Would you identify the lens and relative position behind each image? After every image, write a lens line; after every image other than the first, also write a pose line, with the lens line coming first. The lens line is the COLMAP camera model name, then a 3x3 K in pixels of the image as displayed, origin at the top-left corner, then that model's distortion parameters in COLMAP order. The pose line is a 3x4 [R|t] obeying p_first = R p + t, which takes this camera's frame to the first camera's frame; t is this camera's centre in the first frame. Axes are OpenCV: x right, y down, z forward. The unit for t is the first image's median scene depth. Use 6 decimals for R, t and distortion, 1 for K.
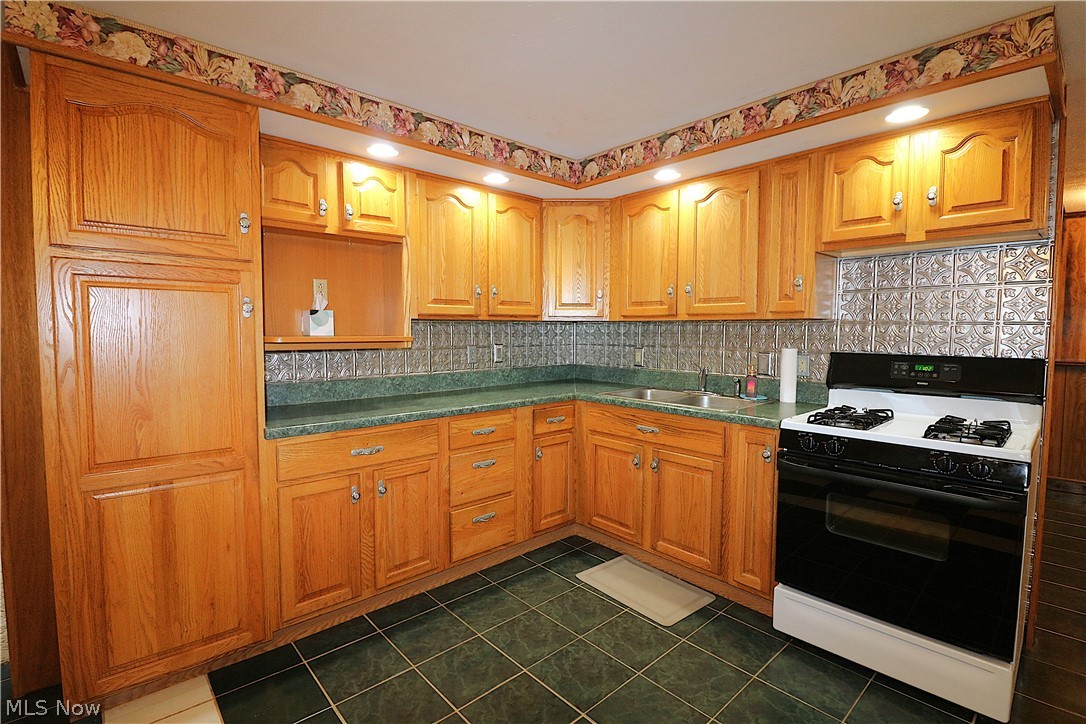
lens RADIAL K [[505.9, 0, 542.1], [0, 505.9, 358.4], [0, 0, 1]] dist [-0.008746, -0.001701]
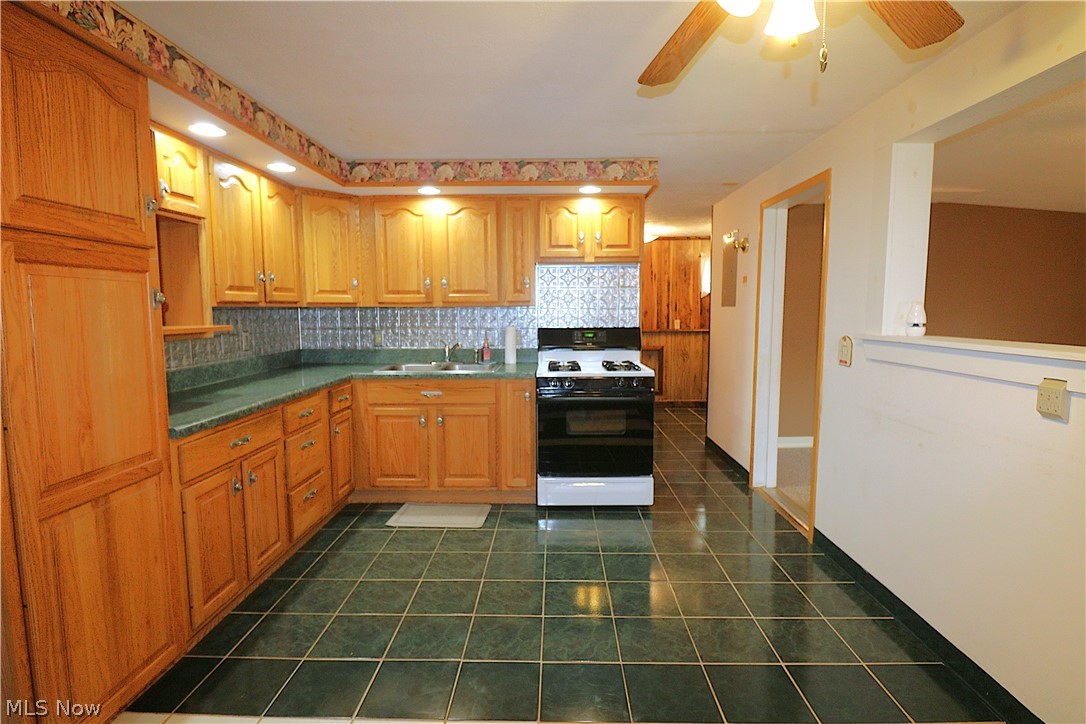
lens RADIAL K [[555.5, 0, 544.0], [0, 555.5, 361.7], [0, 0, 1]] dist [-0.007264, -0.001697]
pose [[0.681549, -0.076572, 0.727755, -0.635457], [0.049101, 0.997054, 0.058923, -0.007731], [-0.730123, -0.004426, 0.683301, -0.159363]]
